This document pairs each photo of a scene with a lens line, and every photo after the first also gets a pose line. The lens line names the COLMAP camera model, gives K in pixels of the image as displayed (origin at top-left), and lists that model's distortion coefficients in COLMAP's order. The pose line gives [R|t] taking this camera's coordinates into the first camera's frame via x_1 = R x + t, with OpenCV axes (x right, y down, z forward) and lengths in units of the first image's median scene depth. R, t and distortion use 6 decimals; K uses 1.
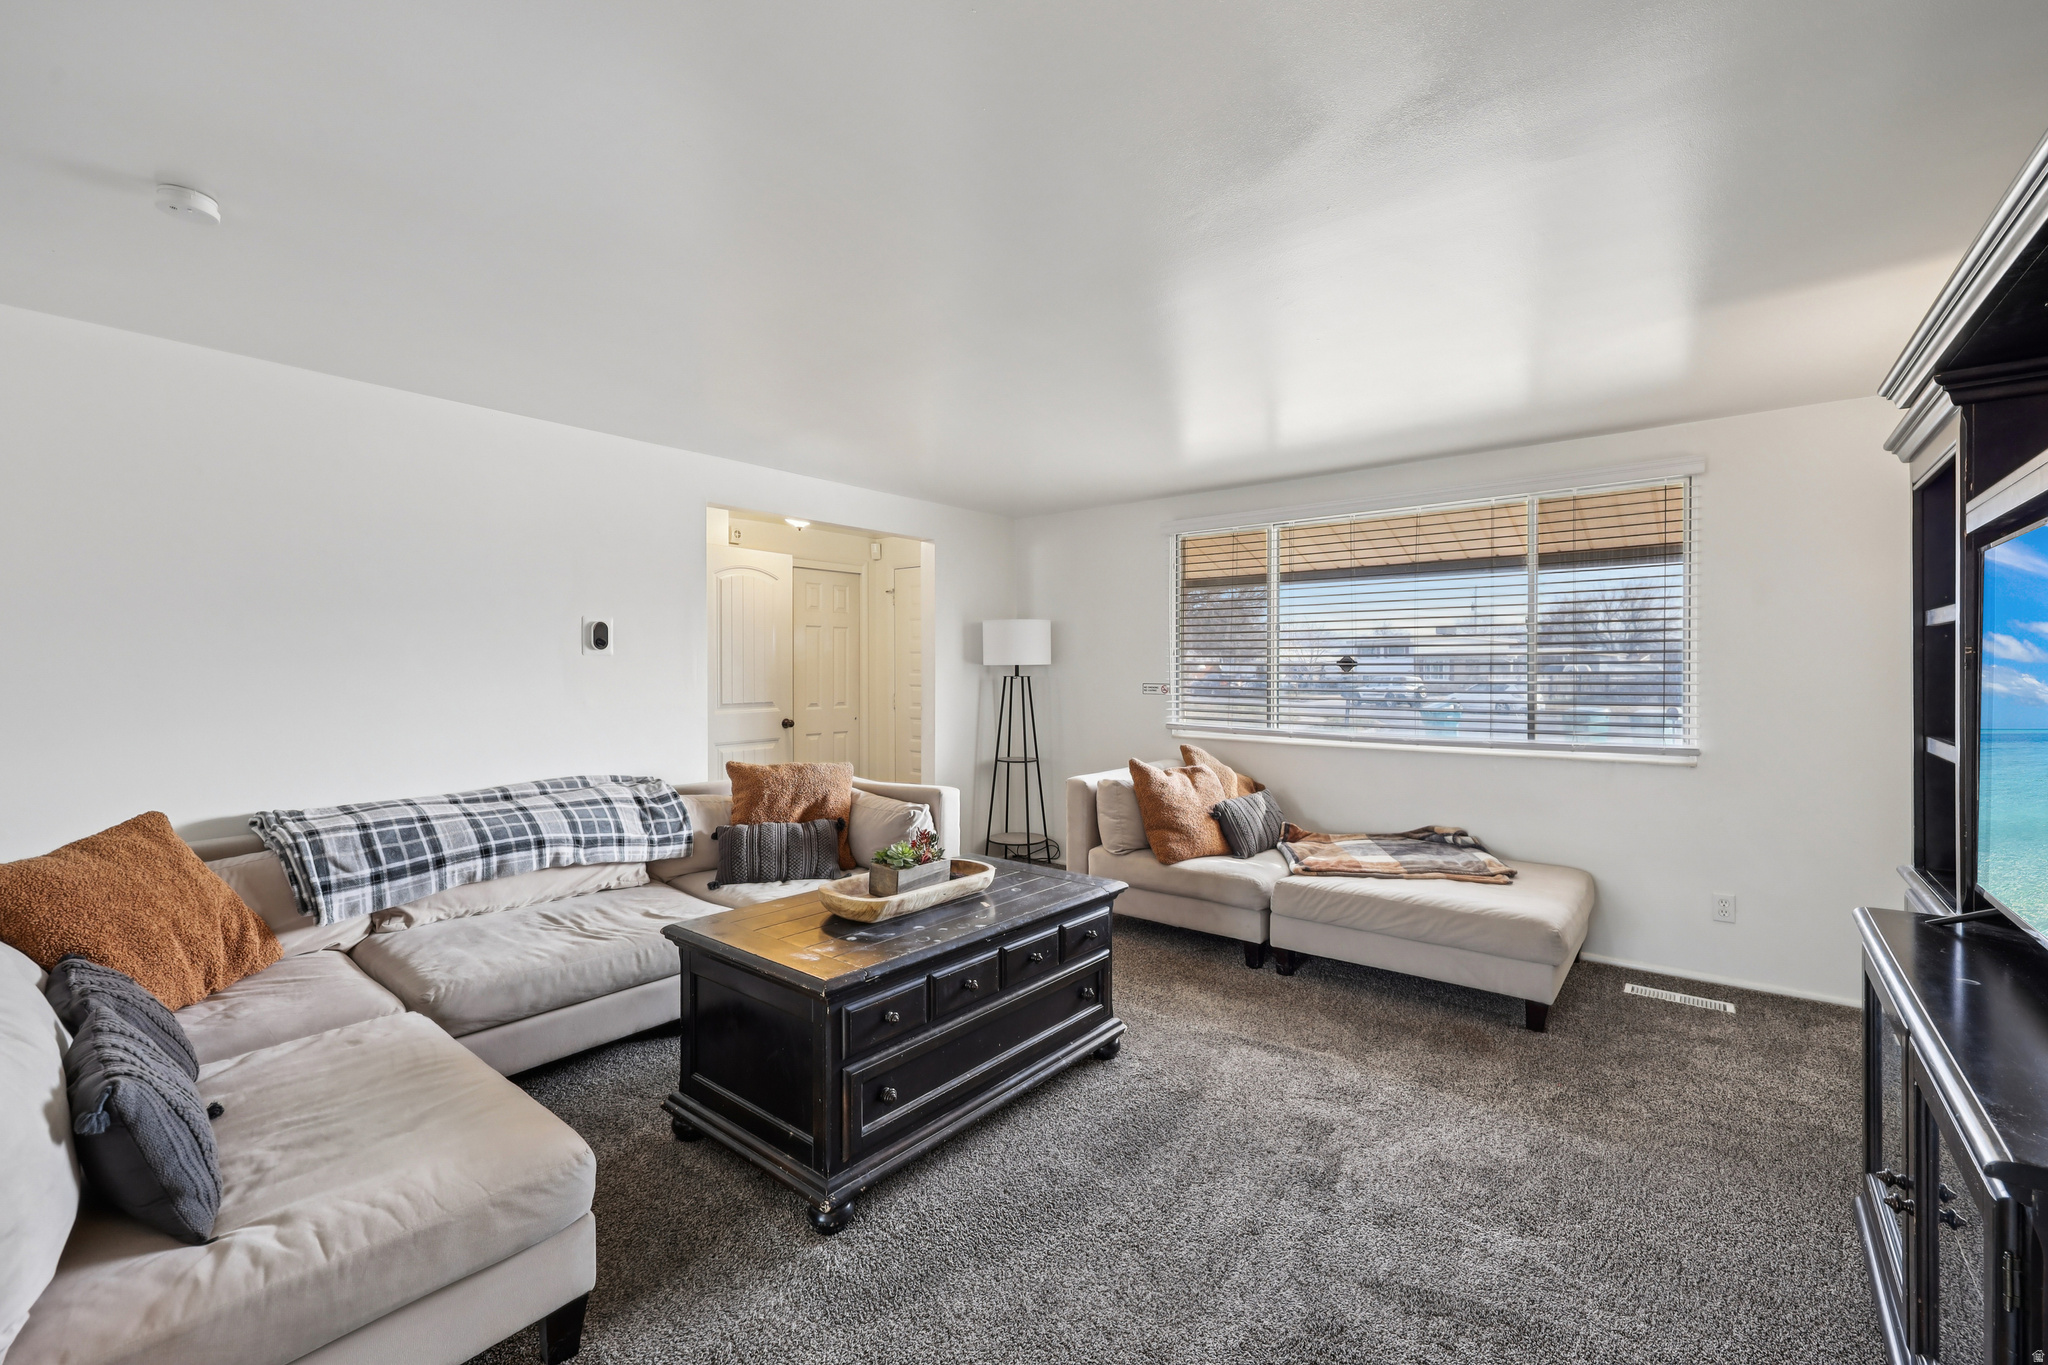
lens RADIAL K [[853.2, 0, 1027.1], [0, 853.2, 663.3], [0, 0, 1]] dist [0.001551, 0.000152]
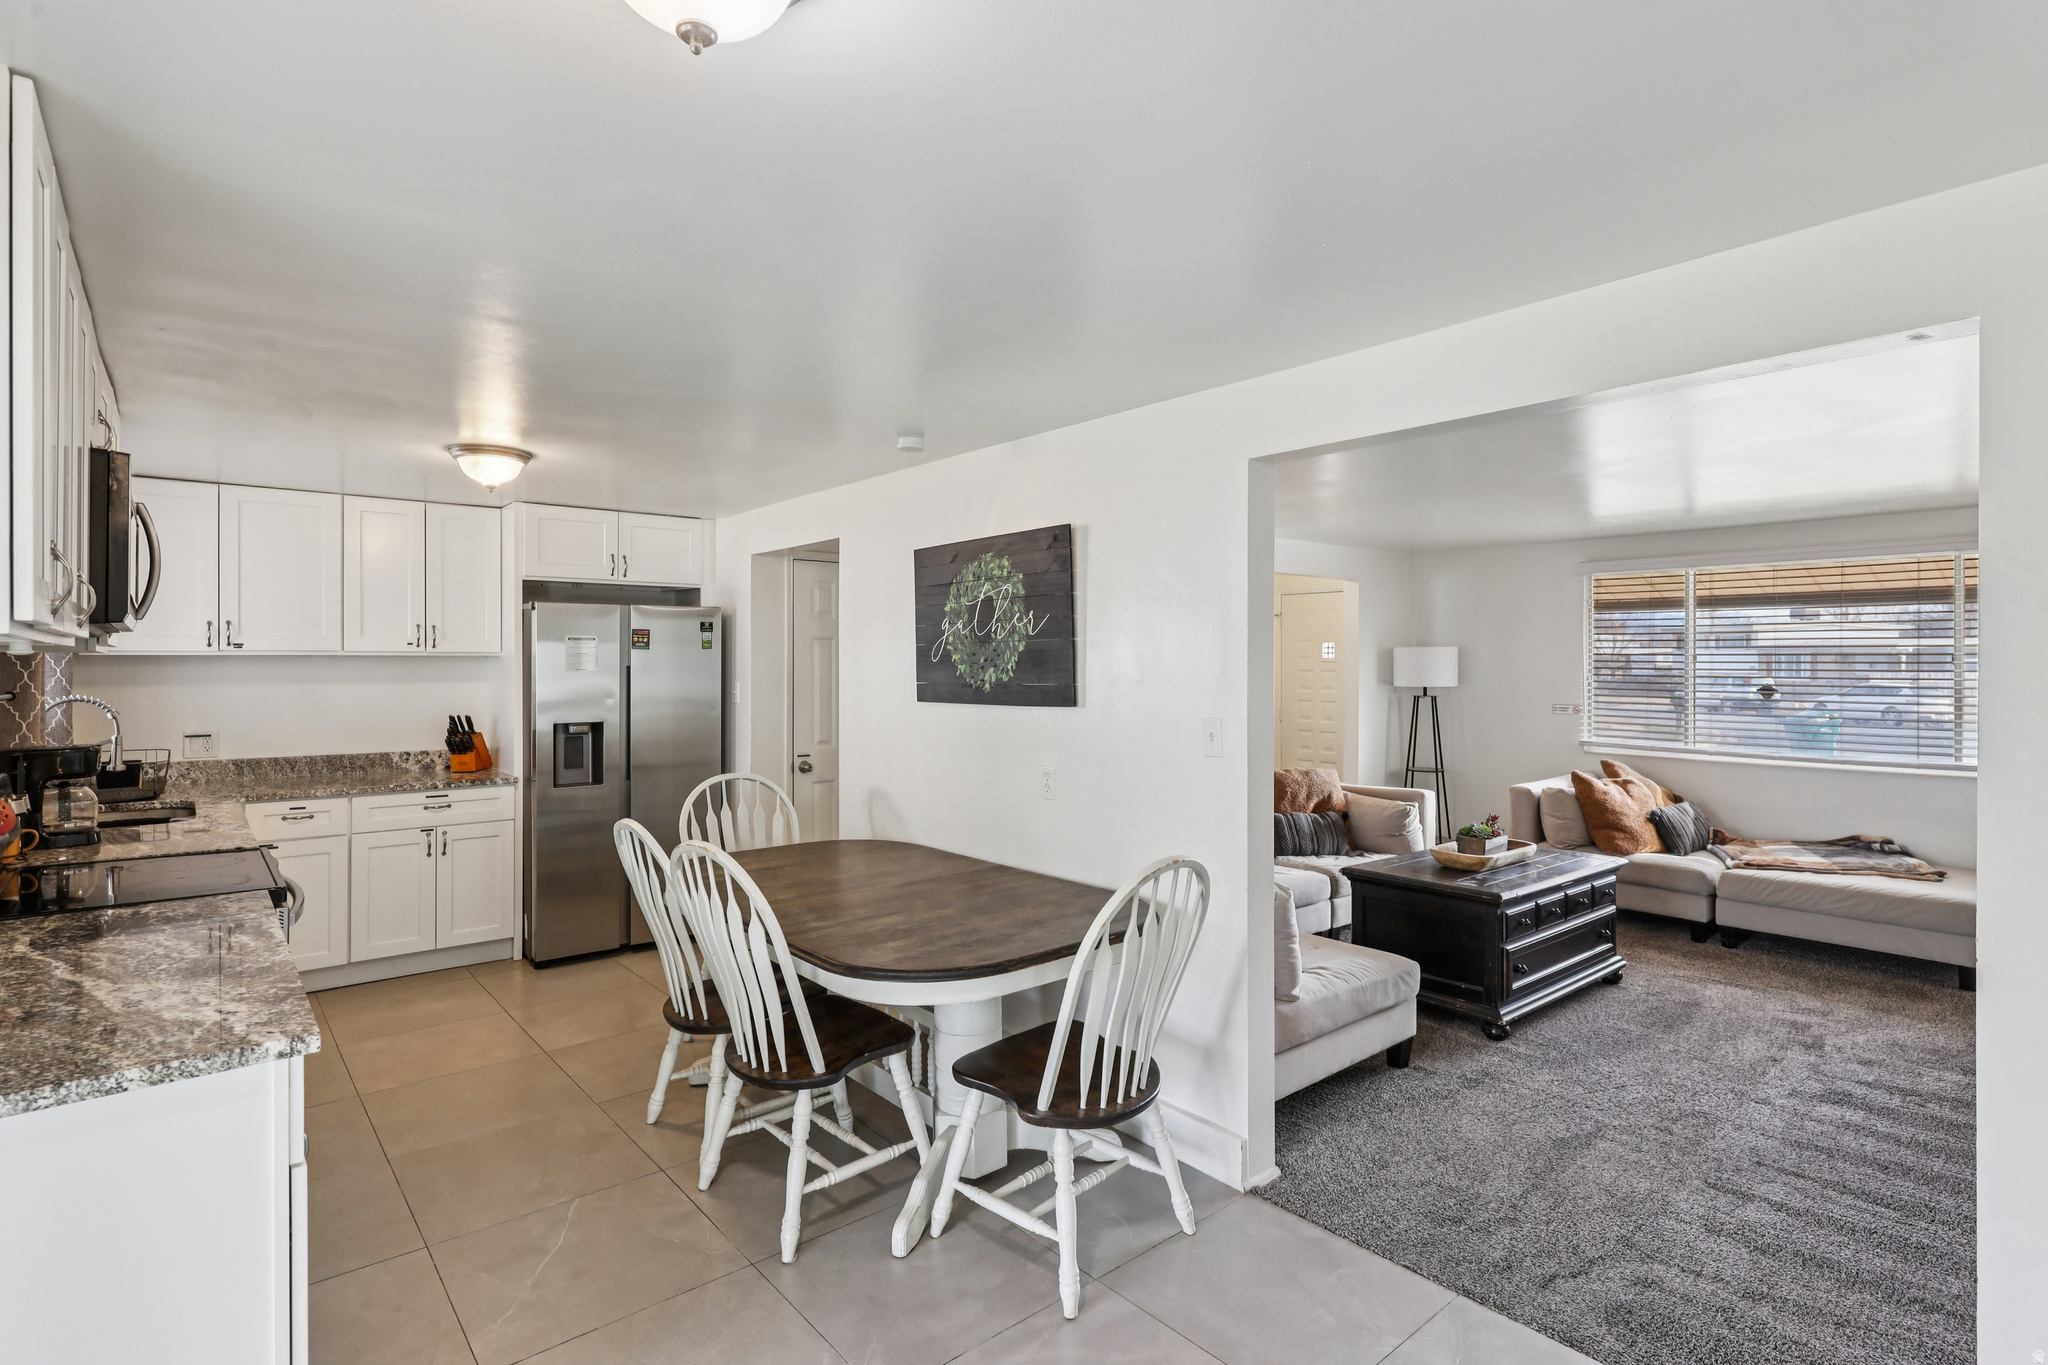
lens RADIAL K [[1015.7, 0, 1024.3], [0, 1015.7, 655.6], [0, 0, 1]] dist [0.001545, 0.000670]
pose [[0.981356, 0.000109, -0.192201, -0.394842], [0.000028, 1.000000, 0.000711, -0.056715], [0.192201, -0.000703, 0.981355, -0.607586]]
